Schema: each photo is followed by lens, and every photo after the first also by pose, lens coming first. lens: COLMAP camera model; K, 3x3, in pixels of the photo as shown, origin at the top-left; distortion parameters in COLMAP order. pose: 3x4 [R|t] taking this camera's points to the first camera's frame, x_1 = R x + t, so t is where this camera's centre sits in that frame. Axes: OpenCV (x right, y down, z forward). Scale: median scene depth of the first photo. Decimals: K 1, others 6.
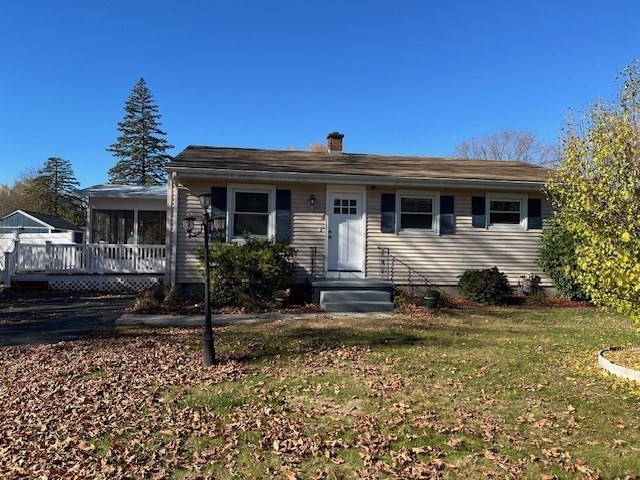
lens RADIAL K [[503.5, 0, 320.0], [0, 503.5, 240.0], [0, 0, 1]] dist [0.005554, 0.000754]
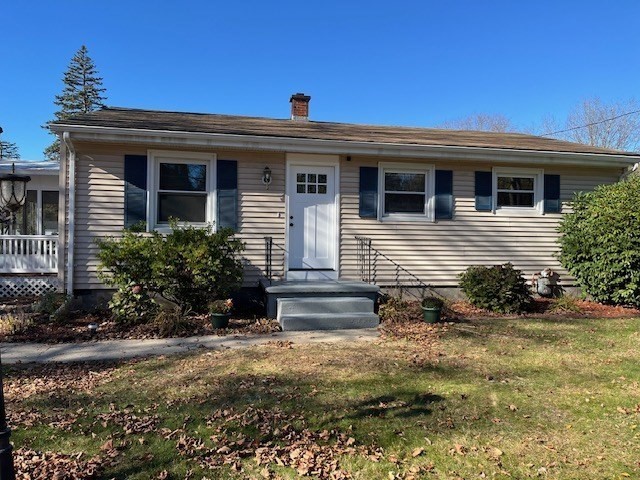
lens RADIAL K [[496.1, 0, 334.4], [0, 496.1, 240.7], [0, 0, 1]] dist [0.002604, -0.001174]
pose [[0.996228, -0.007493, 0.086451, 0.018944], [0.005375, 0.999680, 0.024715, 0.000344], [-0.086609, -0.024157, 0.995949, 0.260972]]
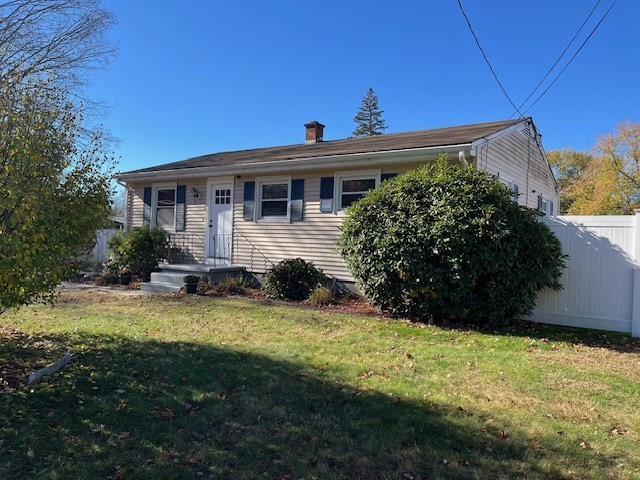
lens RADIAL K [[503.5, 0, 320.0], [0, 503.5, 240.0], [0, 0, 1]] dist [0.005554, 0.000754]
pose [[0.728212, 0.007146, -0.685315, 0.921571], [-0.007538, 0.999969, 0.002417, 0.019965], [0.685311, 0.003406, 0.728243, 0.372818]]
